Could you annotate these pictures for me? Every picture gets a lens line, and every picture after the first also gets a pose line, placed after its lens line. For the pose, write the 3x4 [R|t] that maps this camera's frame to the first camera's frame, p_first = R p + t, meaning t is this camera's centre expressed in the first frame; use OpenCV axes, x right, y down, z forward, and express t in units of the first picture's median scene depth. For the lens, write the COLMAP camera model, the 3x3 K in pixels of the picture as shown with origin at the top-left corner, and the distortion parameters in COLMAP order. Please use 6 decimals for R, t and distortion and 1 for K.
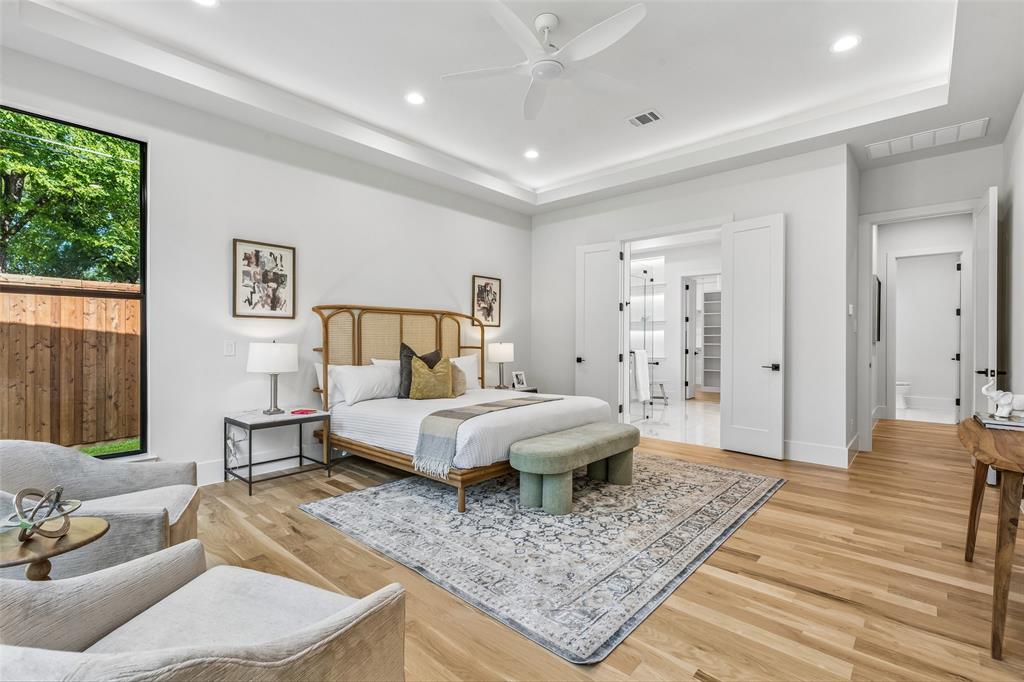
lens RADIAL K [[462.5, 0, 512.2], [0, 462.5, 341.5], [0, 0, 1]] dist [0.019272, 0.000047]
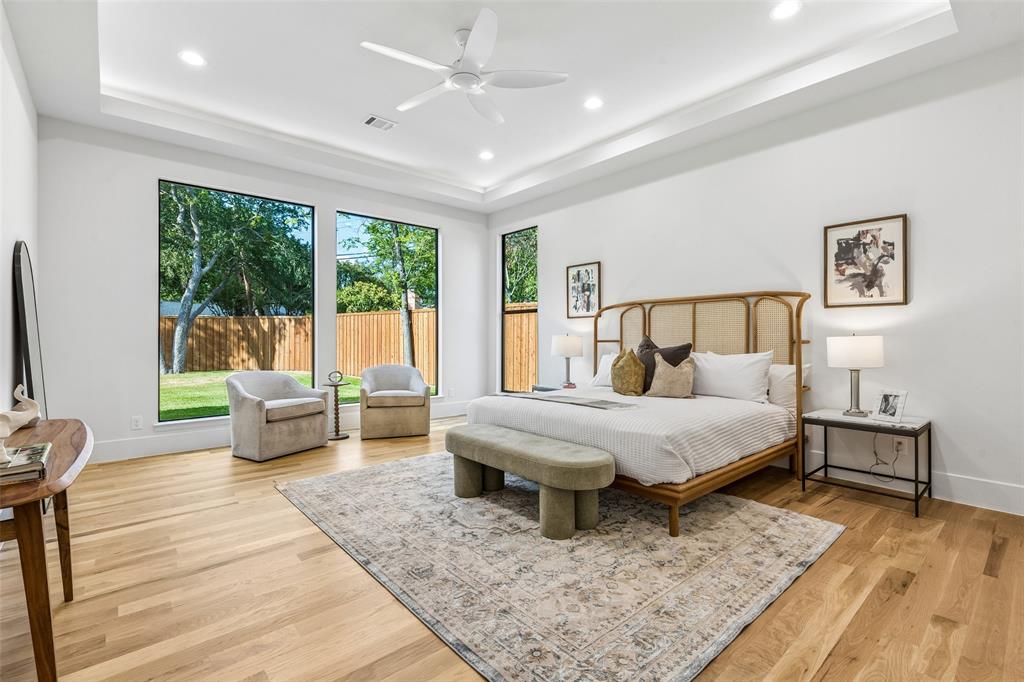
lens RADIAL K [[462.5, 0, 513.2], [0, 462.5, 339.1], [0, 0, 1]] dist [0.019272, 0.000047]
pose [[-0.119767, 0.008364, -0.992767, 0.768857], [0.006220, 0.999951, 0.007675, 0.001529], [0.992783, -0.005256, -0.119813, 0.841476]]
